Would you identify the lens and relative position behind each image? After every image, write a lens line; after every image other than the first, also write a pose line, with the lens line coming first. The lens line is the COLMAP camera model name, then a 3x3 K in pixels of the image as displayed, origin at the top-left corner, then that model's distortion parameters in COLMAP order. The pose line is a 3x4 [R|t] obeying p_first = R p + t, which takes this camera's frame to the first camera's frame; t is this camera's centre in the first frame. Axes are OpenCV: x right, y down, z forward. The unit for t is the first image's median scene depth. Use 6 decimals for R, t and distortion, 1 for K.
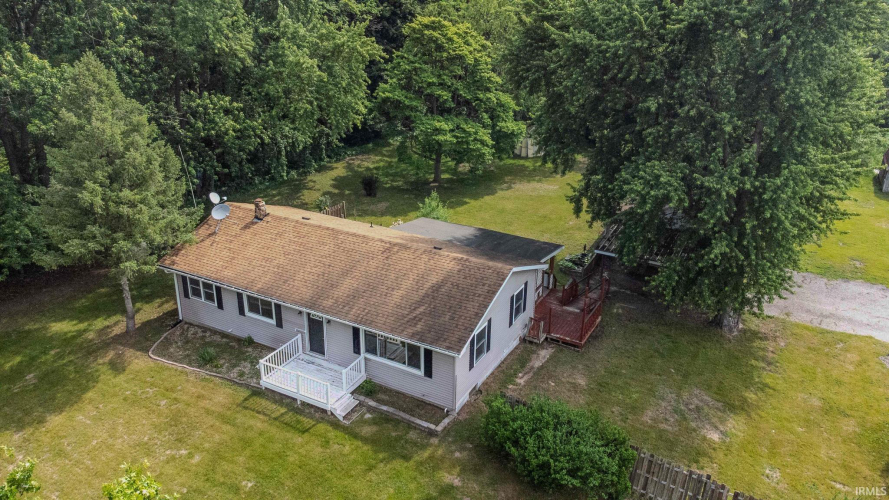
lens RADIAL K [[643.0, 0, 446.6], [0, 643.0, 250.7], [0, 0, 1]] dist [0.024014, 0.025955]
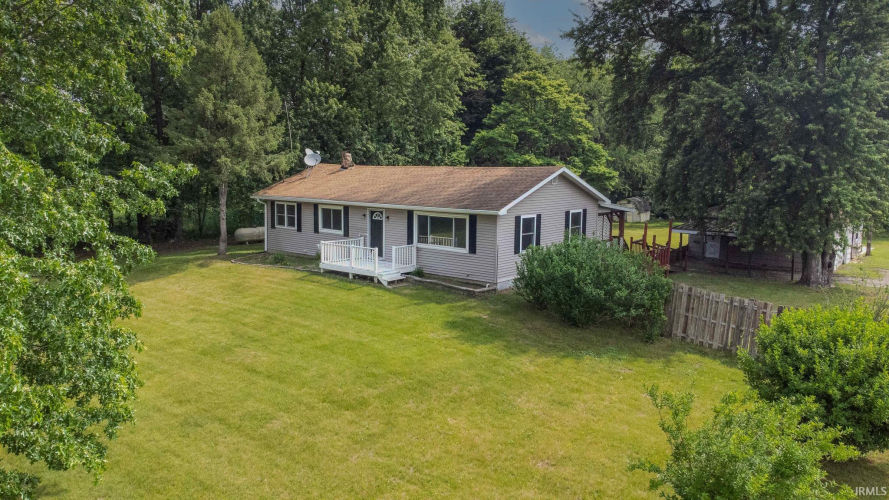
lens RADIAL K [[643.0, 0, 449.1], [0, 643.0, 253.5], [0, 0, 1]] dist [0.024014, 0.025955]
pose [[0.981061, 0.026527, -0.191873, 0.123706], [-0.075077, 0.965220, -0.250429, 0.431752], [0.178556, 0.260092, 0.948931, 0.023422]]
